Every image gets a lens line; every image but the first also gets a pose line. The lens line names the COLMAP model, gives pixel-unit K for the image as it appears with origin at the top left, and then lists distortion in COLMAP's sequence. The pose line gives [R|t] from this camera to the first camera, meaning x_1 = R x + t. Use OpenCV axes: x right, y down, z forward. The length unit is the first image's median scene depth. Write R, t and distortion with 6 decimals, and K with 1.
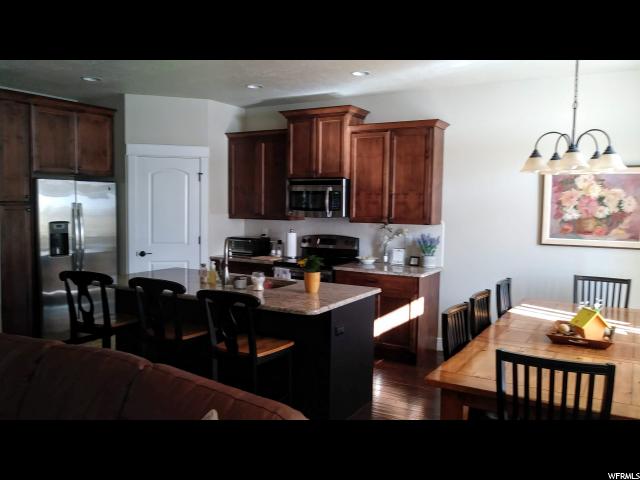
lens RADIAL K [[515.0, 0, 319.7], [0, 515.0, 242.0], [0, 0, 1]] dist [0.006355, -0.013250]
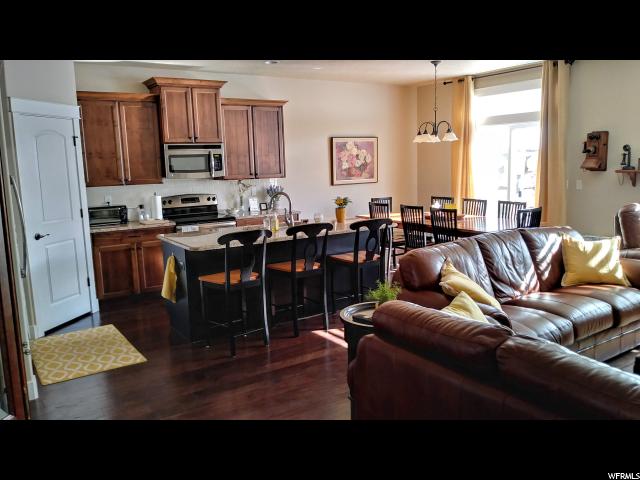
lens RADIAL K [[515.0, 0, 324.5], [0, 515.0, 238.3], [0, 0, 1]] dist [0.006355, -0.013250]
pose [[0.446723, -0.156771, 0.880830, -0.926483], [0.108310, 0.986763, 0.120694, -0.025147], [-0.888092, 0.041486, 0.457790, 0.256322]]
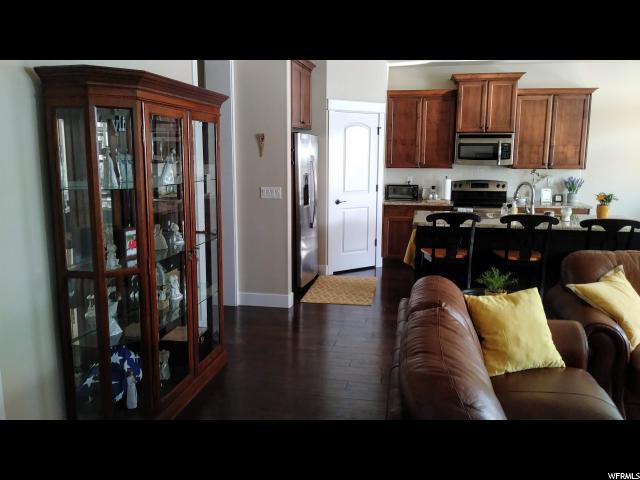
lens RADIAL K [[515.0, 0, 322.8], [0, 515.0, 238.7], [0, 0, 1]] dist [0.006355, -0.013250]
pose [[0.942672, -0.064664, 0.327396, -0.801243], [0.035439, 0.994897, 0.094464, -0.004289], [-0.331834, -0.077446, 0.940153, -0.026126]]
